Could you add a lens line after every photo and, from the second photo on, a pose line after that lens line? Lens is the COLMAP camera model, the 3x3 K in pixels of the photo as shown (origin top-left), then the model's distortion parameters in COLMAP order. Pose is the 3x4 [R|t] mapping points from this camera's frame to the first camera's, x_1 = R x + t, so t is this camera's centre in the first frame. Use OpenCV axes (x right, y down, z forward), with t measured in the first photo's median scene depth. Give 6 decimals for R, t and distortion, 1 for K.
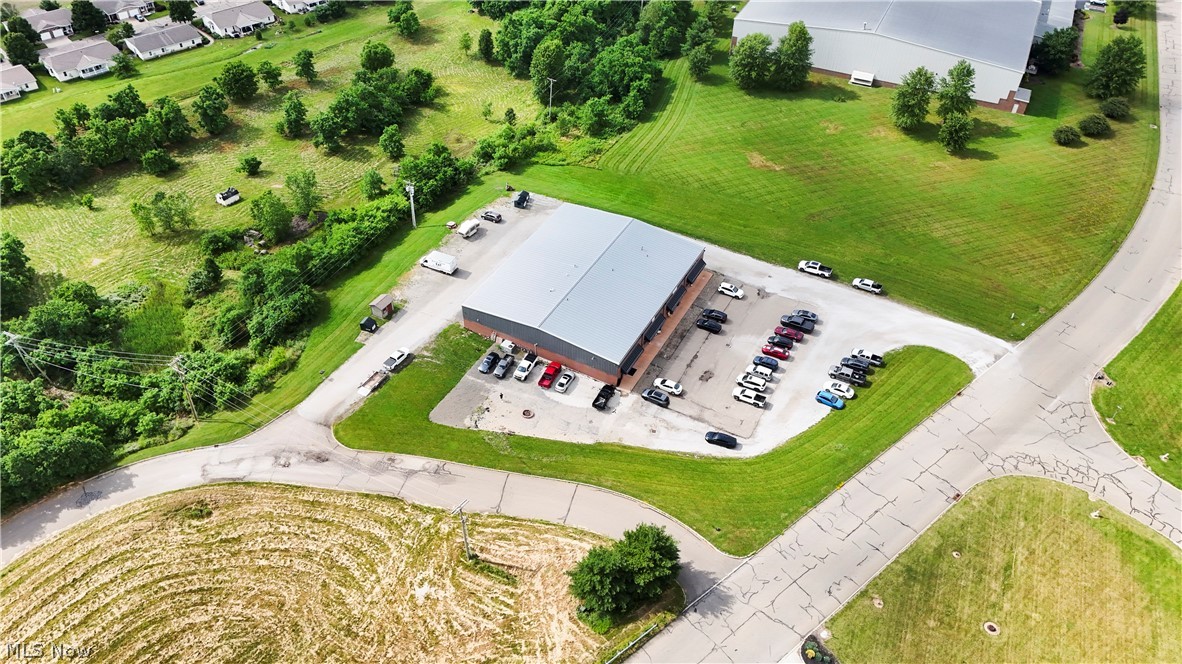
lens RADIAL K [[867.9, 0, 589.3], [0, 867.9, 326.9], [0, 0, 1]] dist [0.078808, -0.082725]
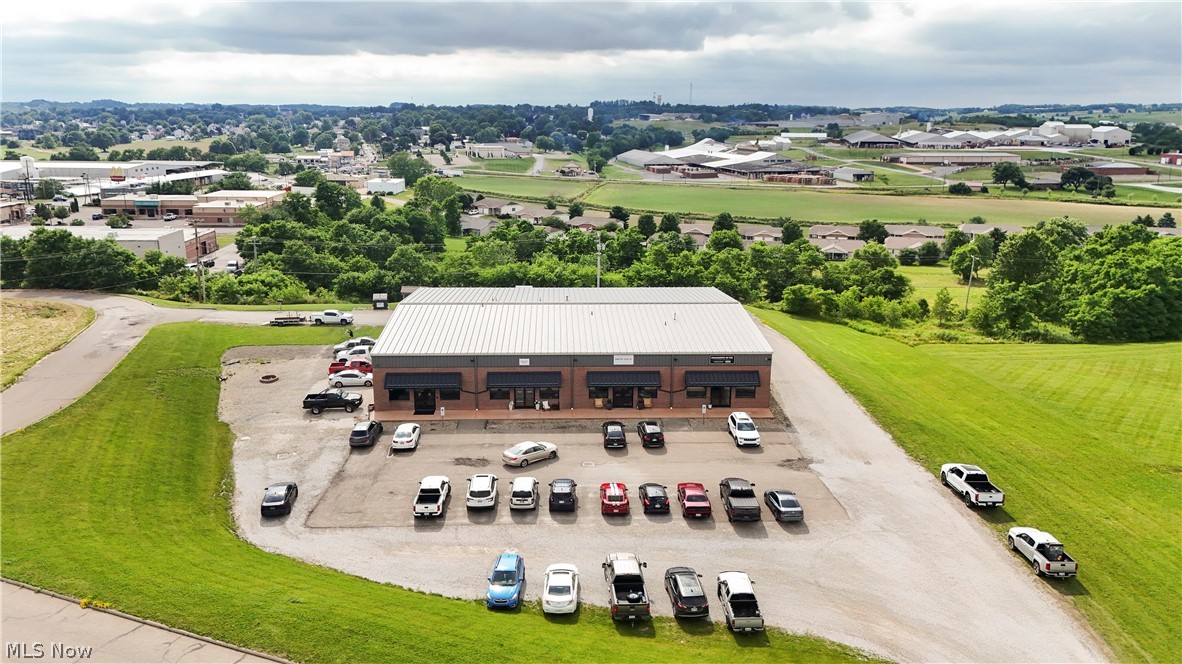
lens RADIAL K [[867.9, 0, 589.3], [0, 867.9, 326.9], [0, 0, 1]] dist [0.078808, -0.082725]
pose [[0.507914, 0.191922, -0.839755, 0.600583], [-0.568711, 0.806913, -0.159561, 0.040178], [0.646986, 0.558622, 0.518991, 0.828374]]
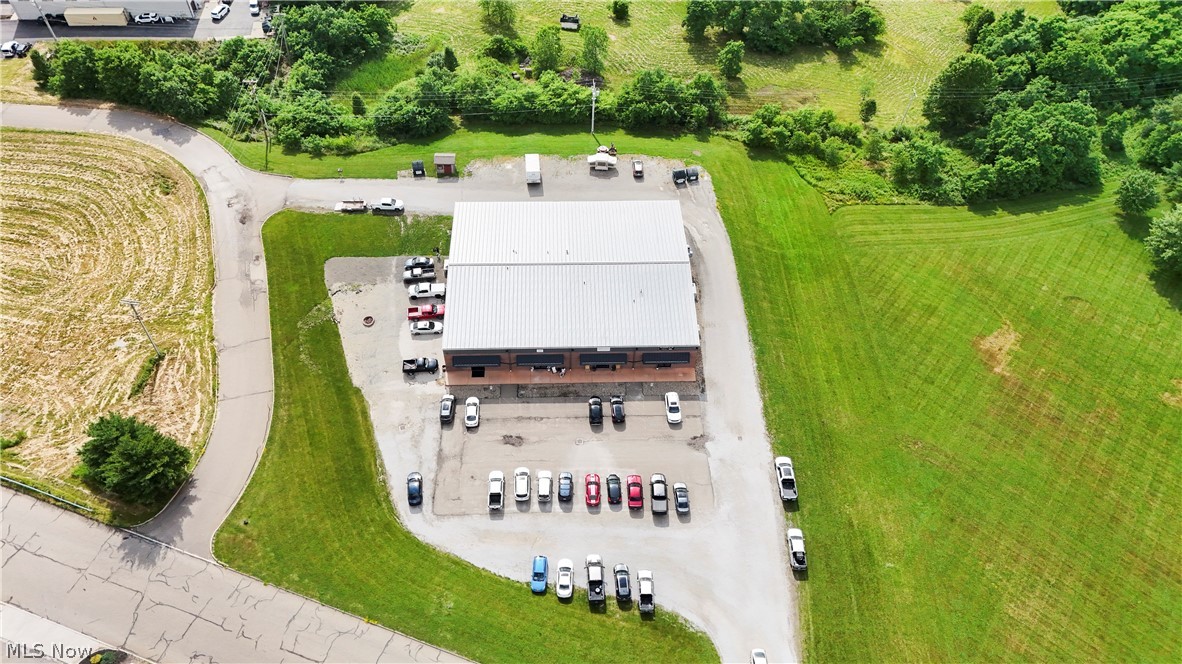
lens RADIAL K [[867.9, 0, 589.3], [0, 867.9, 326.9], [0, 0, 1]] dist [0.078808, -0.082725]
pose [[0.502341, 0.659259, -0.559492, 0.612228], [-0.581721, 0.736402, 0.345417, -0.380009], [0.639730, 0.151951, 0.753430, 0.452195]]
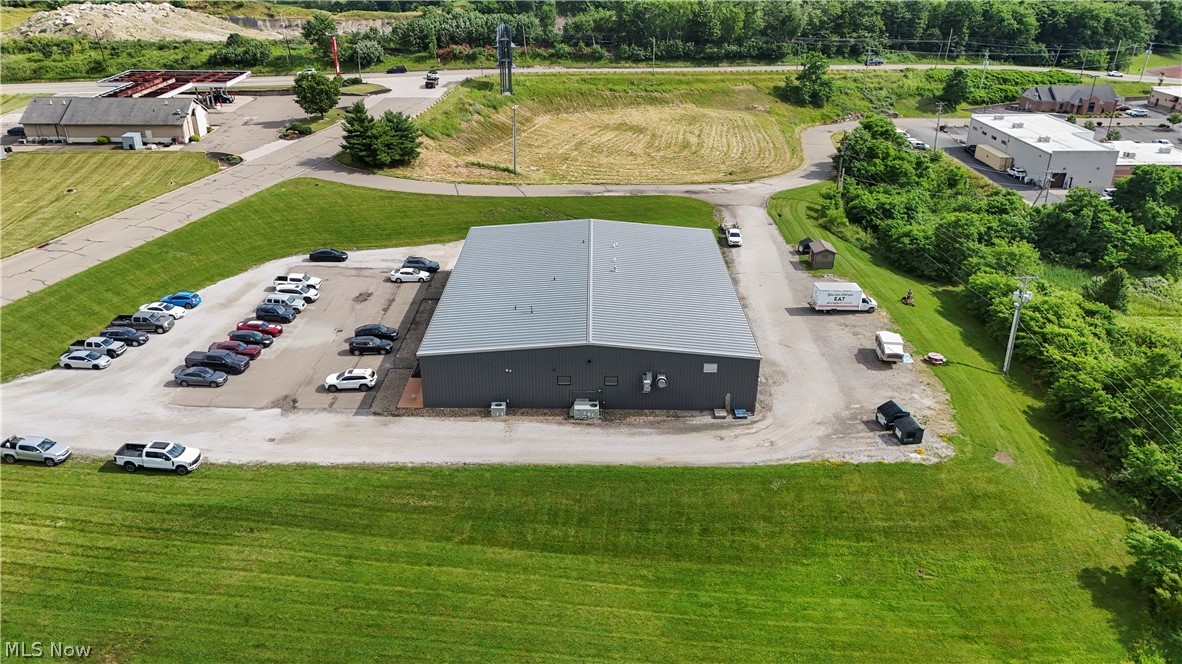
lens RADIAL K [[867.9, 0, 589.3], [0, 867.9, 326.9], [0, 0, 1]] dist [0.078808, -0.082725]
pose [[-0.884640, 0.170285, -0.434068, 0.311767], [-0.325577, 0.440822, 0.836466, -0.645432], [0.333785, 0.881294, -0.334527, 1.447671]]
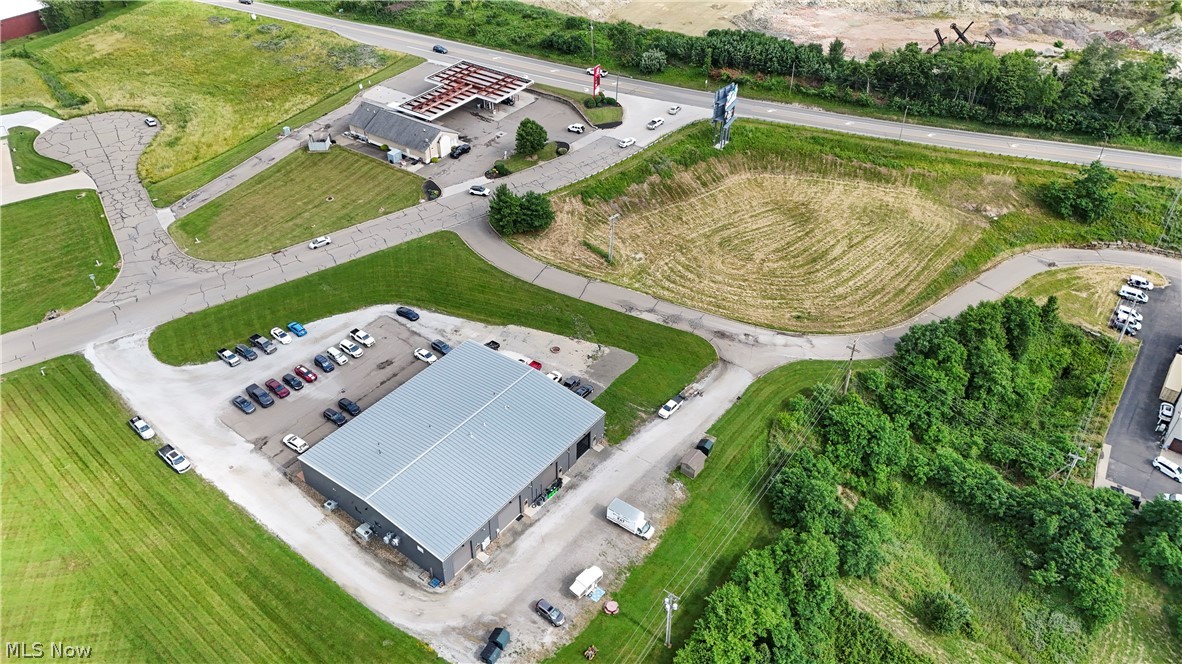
lens RADIAL K [[867.9, 0, 589.3], [0, 867.9, 326.9], [0, 0, 1]] dist [0.078808, -0.082725]
pose [[-0.985151, -0.127243, 0.115268, -0.256821], [0.090224, 0.187518, 0.978109, -1.082699], [-0.146072, 0.973985, -0.173253, 1.210296]]
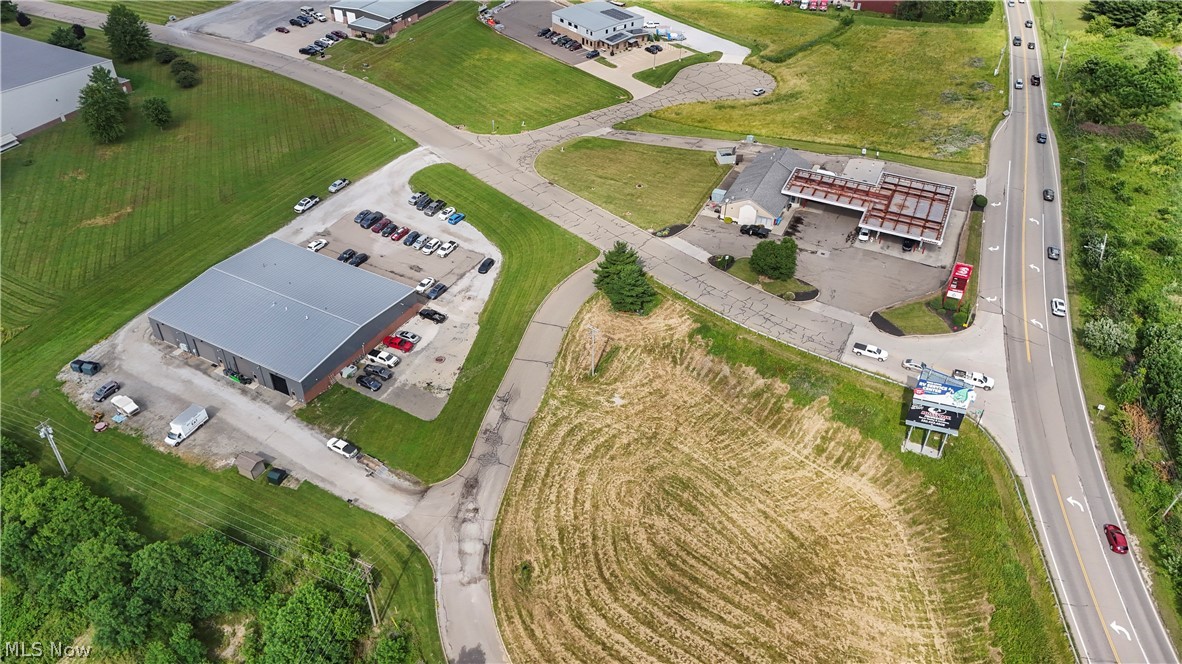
lens RADIAL K [[867.9, 0, 589.3], [0, 867.9, 326.9], [0, 0, 1]] dist [0.078808, -0.082725]
pose [[0.014640, -0.630319, 0.776198, -0.966837], [0.651980, 0.594575, 0.470534, -0.348737], [-0.758095, 0.499177, 0.419660, 0.361225]]
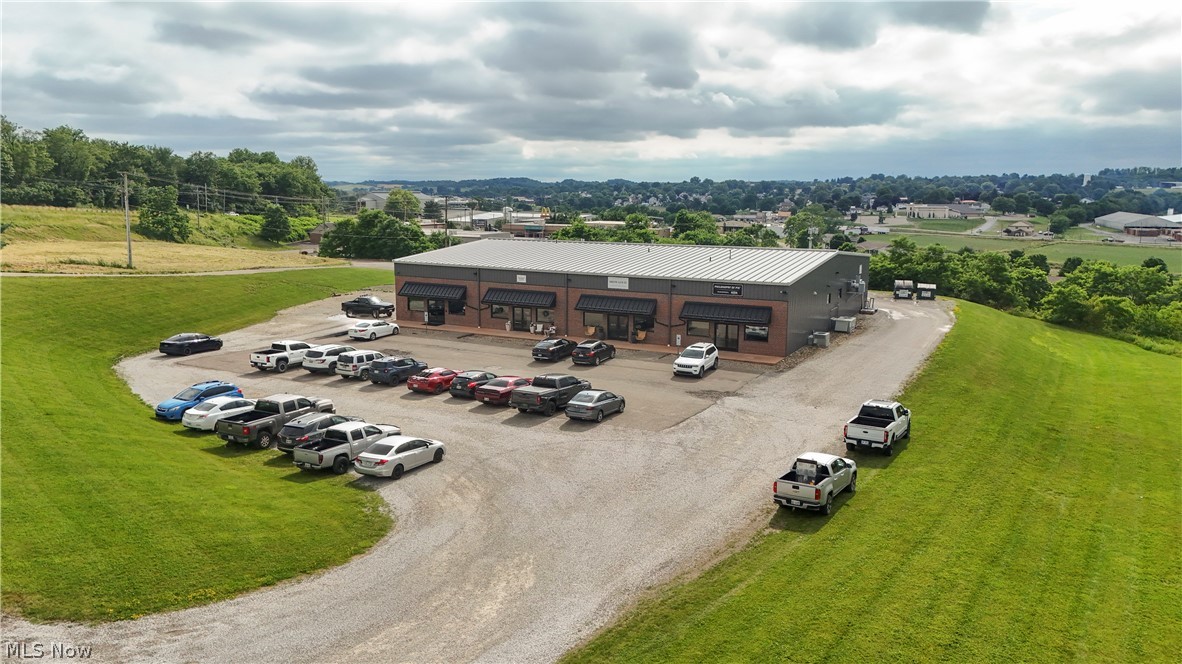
lens RADIAL K [[867.9, 0, 589.3], [0, 867.9, 326.9], [0, 0, 1]] dist [0.078808, -0.082725]
pose [[0.004502, 0.141555, -0.989920, 0.633255], [-0.665963, 0.738891, 0.102630, -0.072614], [0.745971, 0.658788, 0.097597, 1.120030]]
